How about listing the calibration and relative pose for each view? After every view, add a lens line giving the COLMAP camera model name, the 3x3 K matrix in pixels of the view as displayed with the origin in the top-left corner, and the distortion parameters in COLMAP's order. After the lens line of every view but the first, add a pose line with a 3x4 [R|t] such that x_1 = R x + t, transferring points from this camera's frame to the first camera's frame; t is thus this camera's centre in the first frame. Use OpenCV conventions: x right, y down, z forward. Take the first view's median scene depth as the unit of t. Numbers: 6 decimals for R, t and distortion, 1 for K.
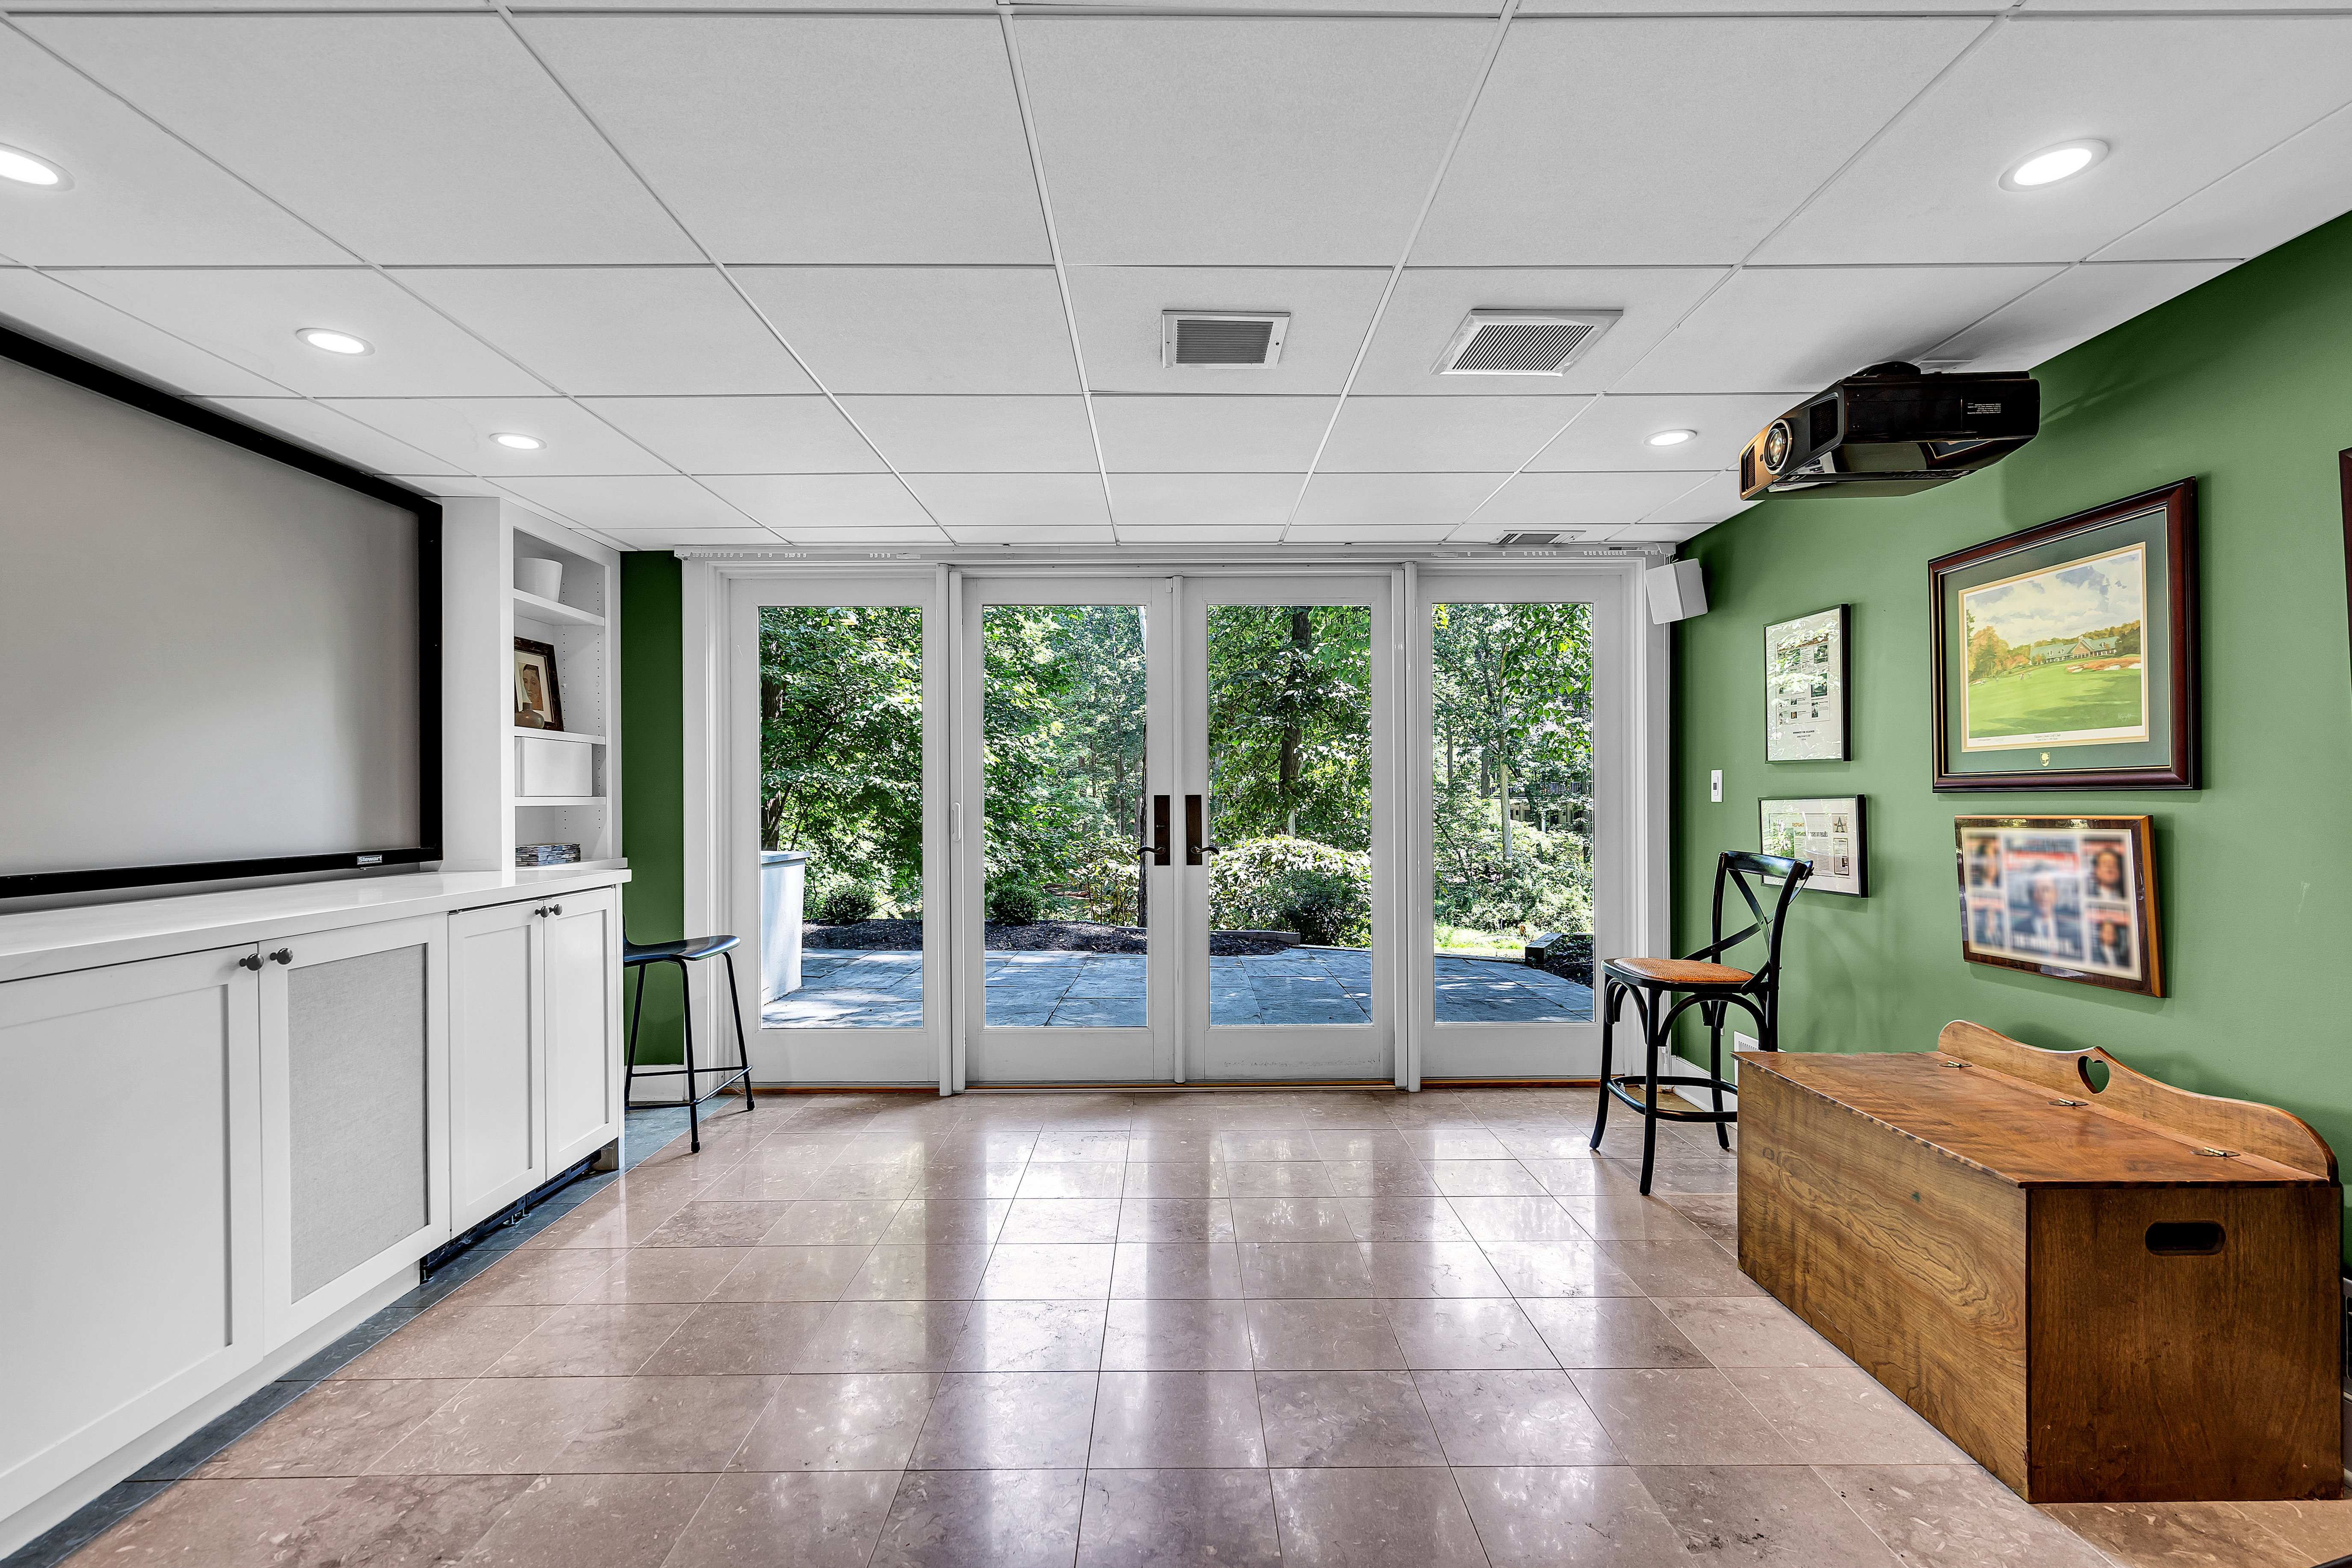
lens RADIAL K [[1072.8, 0, 1178.4], [0, 1072.8, 787.5], [0, 0, 1]] dist [-0.003353, -0.000068]
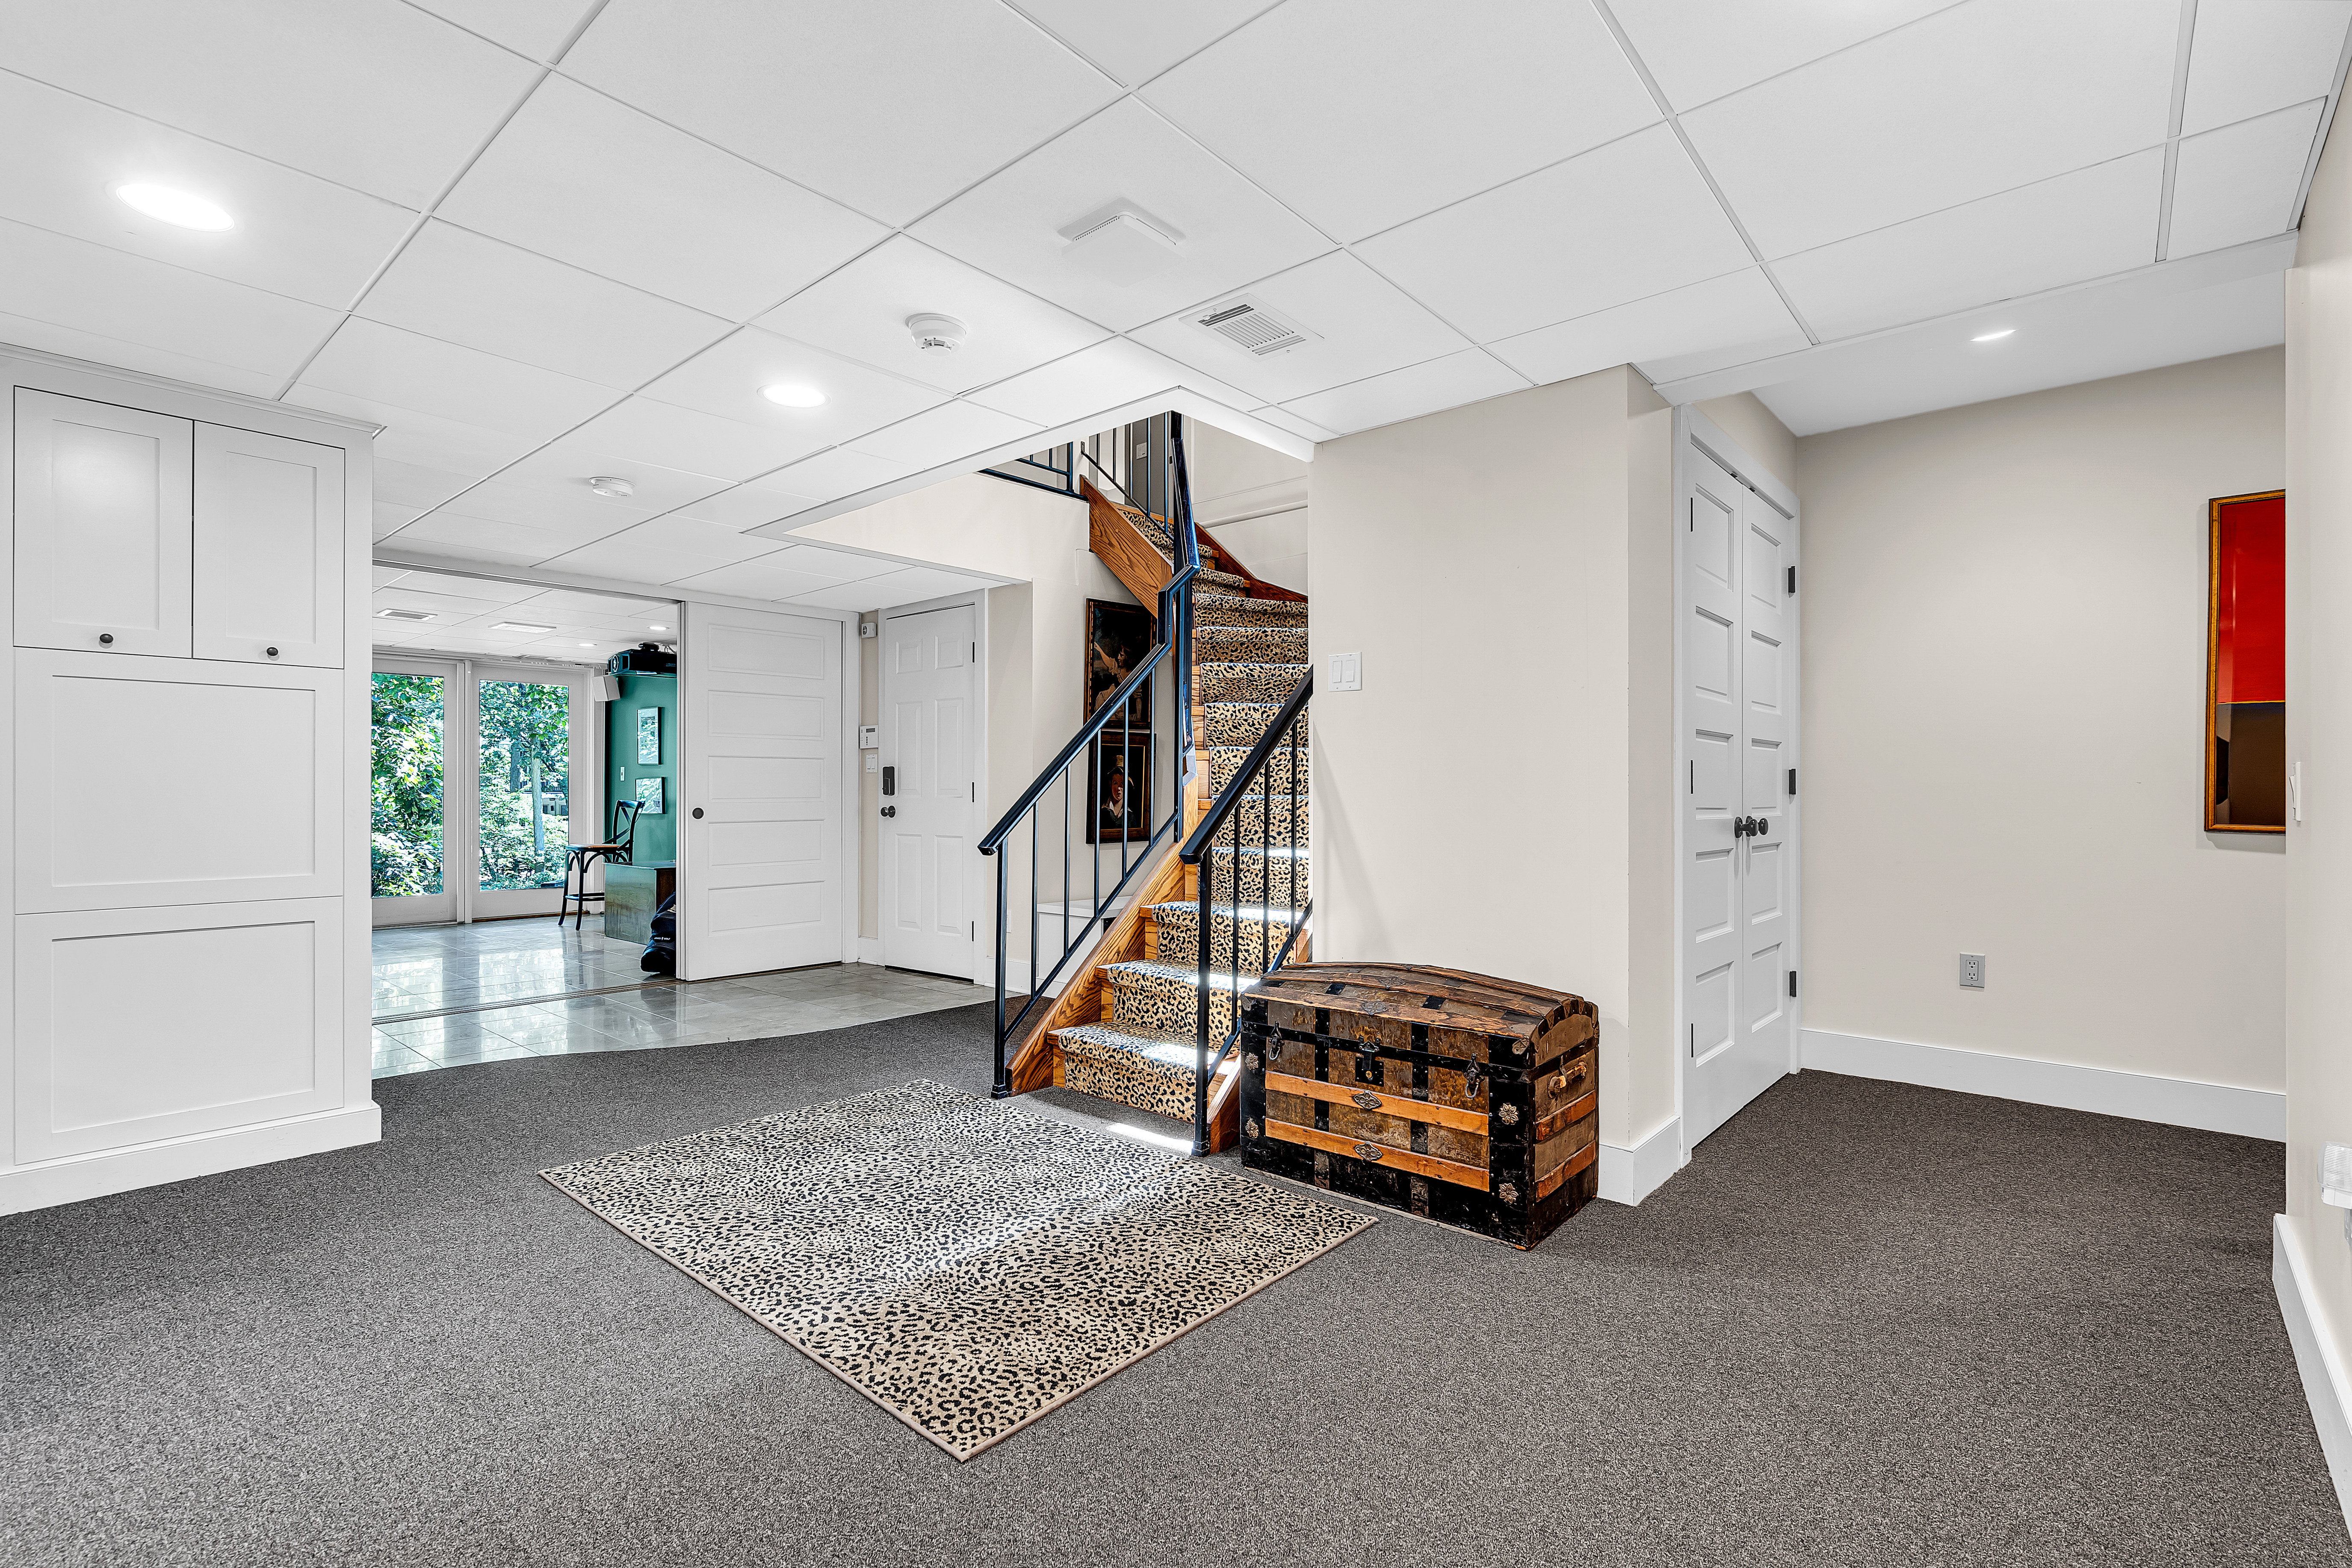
lens RADIAL K [[1072.8, 0, 1181.7], [0, 1072.8, 787.2], [0, 0, 1]] dist [-0.003353, -0.000068]
pose [[0.671177, 0.007360, 0.741260, -0.285082], [-0.009064, 0.999957, -0.001721, 0.014276], [-0.741241, -0.005564, 0.671215, -1.023216]]
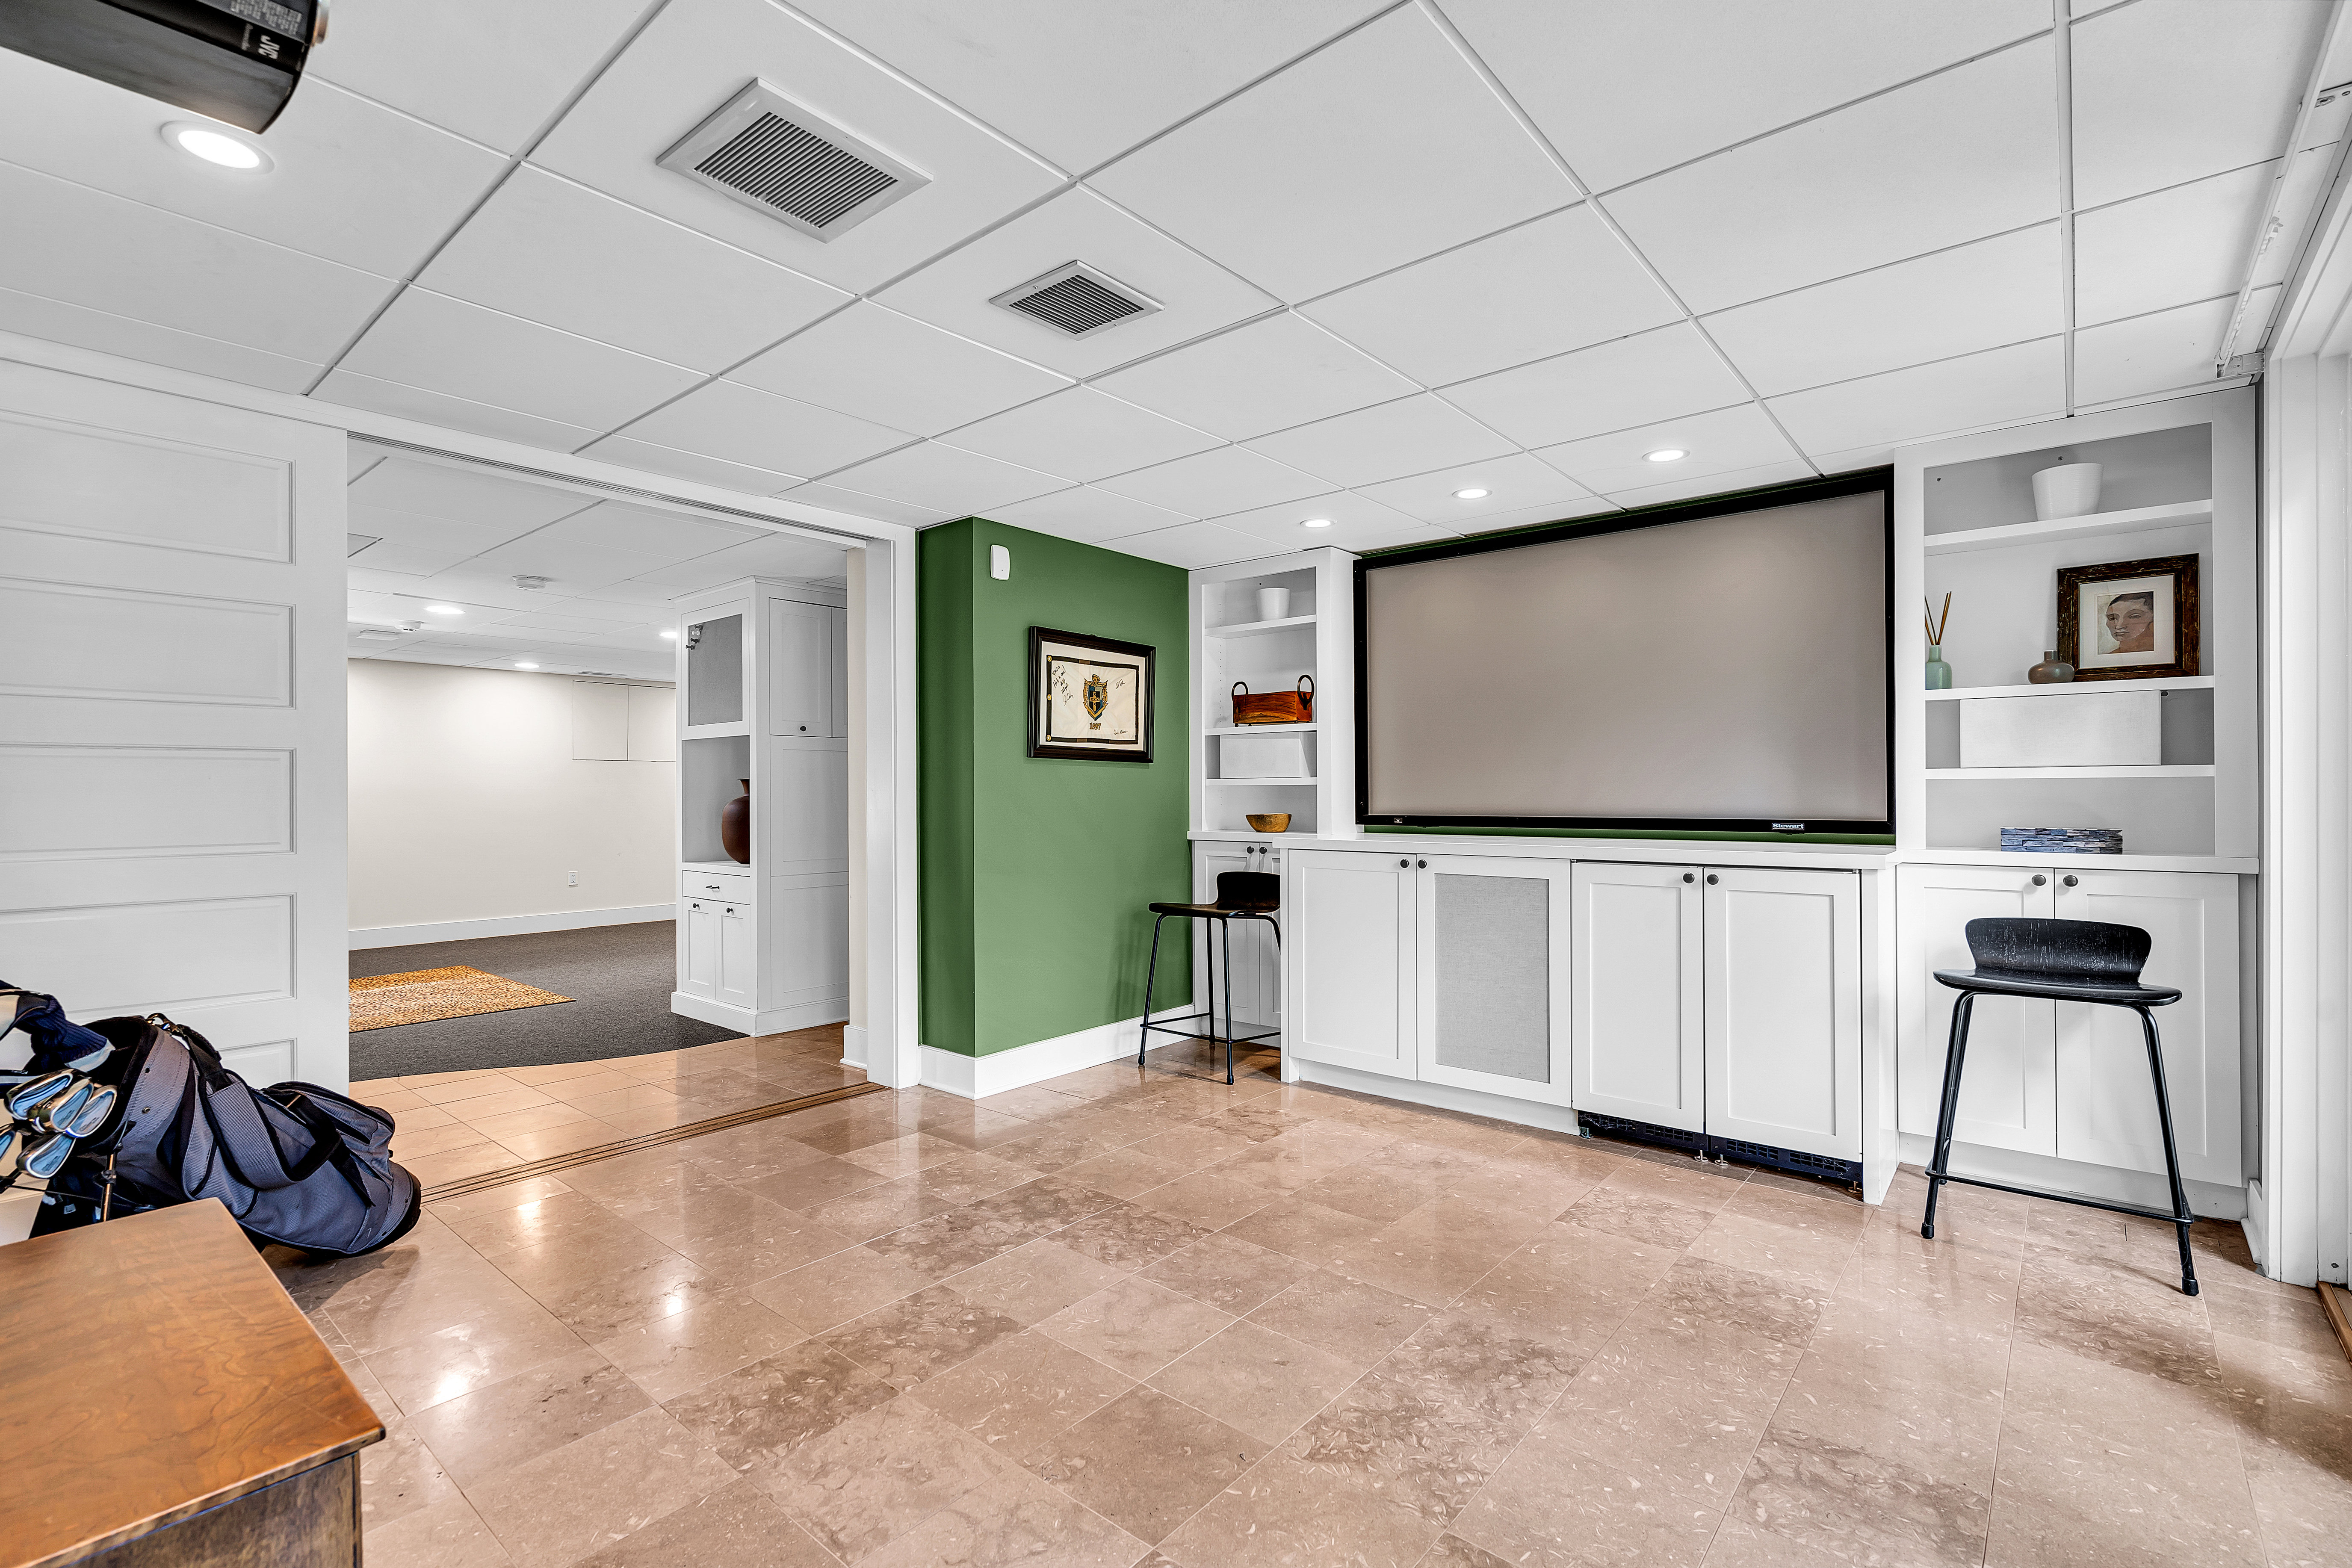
lens RADIAL K [[1072.8, 0, 1177.3], [0, 1072.8, 790.7], [0, 0, 1]] dist [-0.003353, -0.000068]
pose [[-0.649669, 0.010576, -0.760143, 0.431865], [0.016055, 0.999871, 0.000189, 0.015015], [0.760047, -0.012081, -0.649755, 1.007287]]
